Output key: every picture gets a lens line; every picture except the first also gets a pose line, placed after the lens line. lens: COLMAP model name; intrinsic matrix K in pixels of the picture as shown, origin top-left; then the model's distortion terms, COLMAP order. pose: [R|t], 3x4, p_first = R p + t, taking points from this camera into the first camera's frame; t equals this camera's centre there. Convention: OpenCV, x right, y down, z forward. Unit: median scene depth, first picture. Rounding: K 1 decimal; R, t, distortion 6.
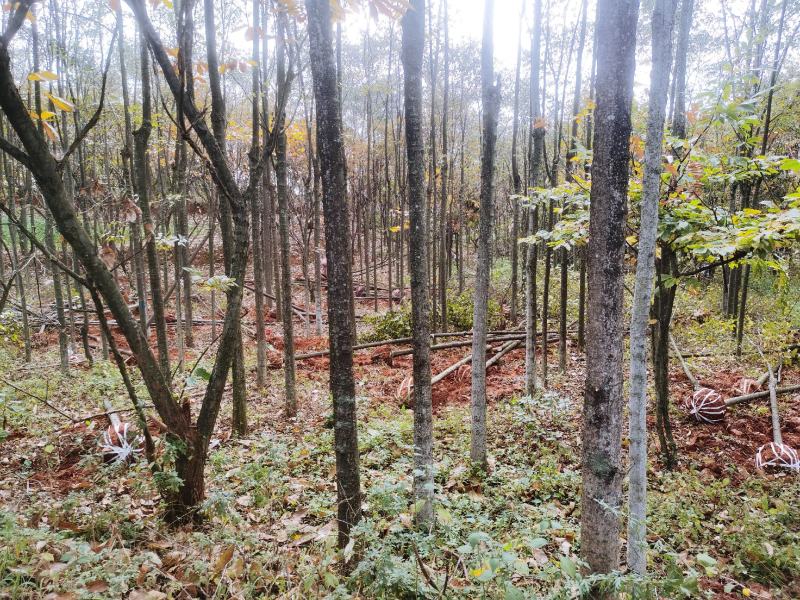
lens RADIAL K [[624.1, 0, 400.9], [0, 624.1, 299.1], [0, 0, 1]] dist [0.062050, -0.054425]
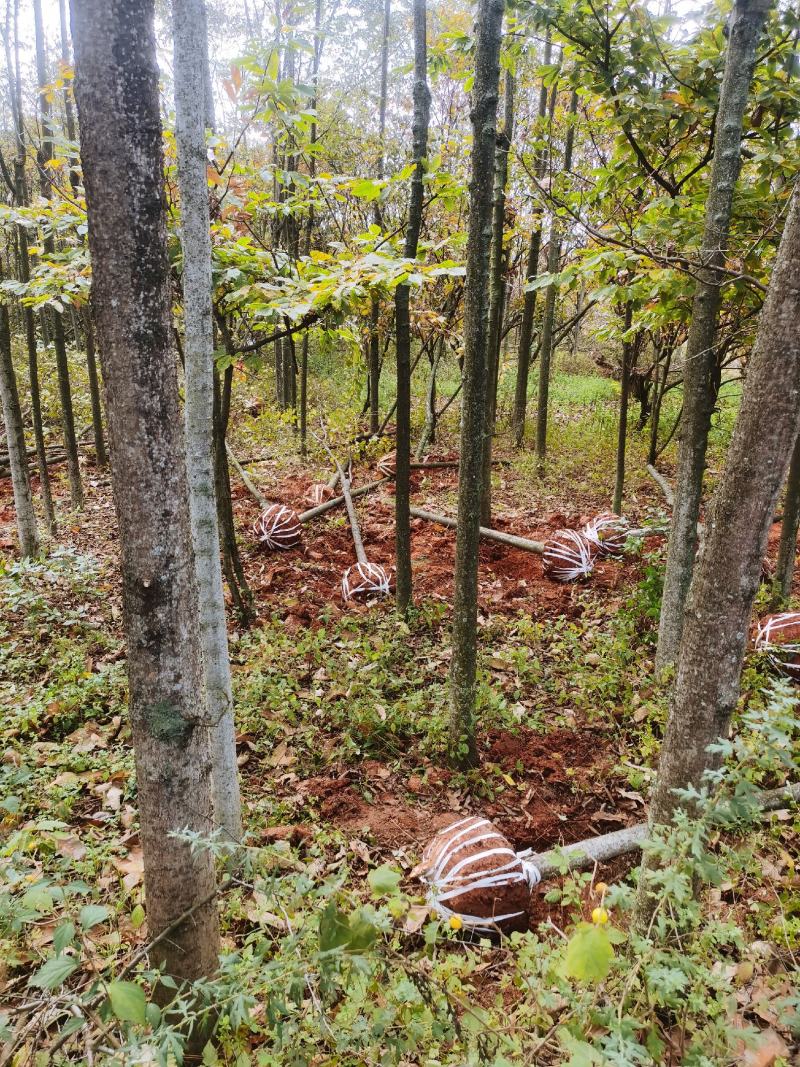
lens RADIAL K [[832.3, 0, 402.5], [0, 832.3, 531.8], [0, 0, 1]] dist [0.062050, -0.054425]
pose [[0.807658, -0.151987, 0.569726, 0.036191], [0.055105, 0.981436, 0.183702, -0.002020], [-0.587070, -0.116974, 0.801040, 0.123013]]
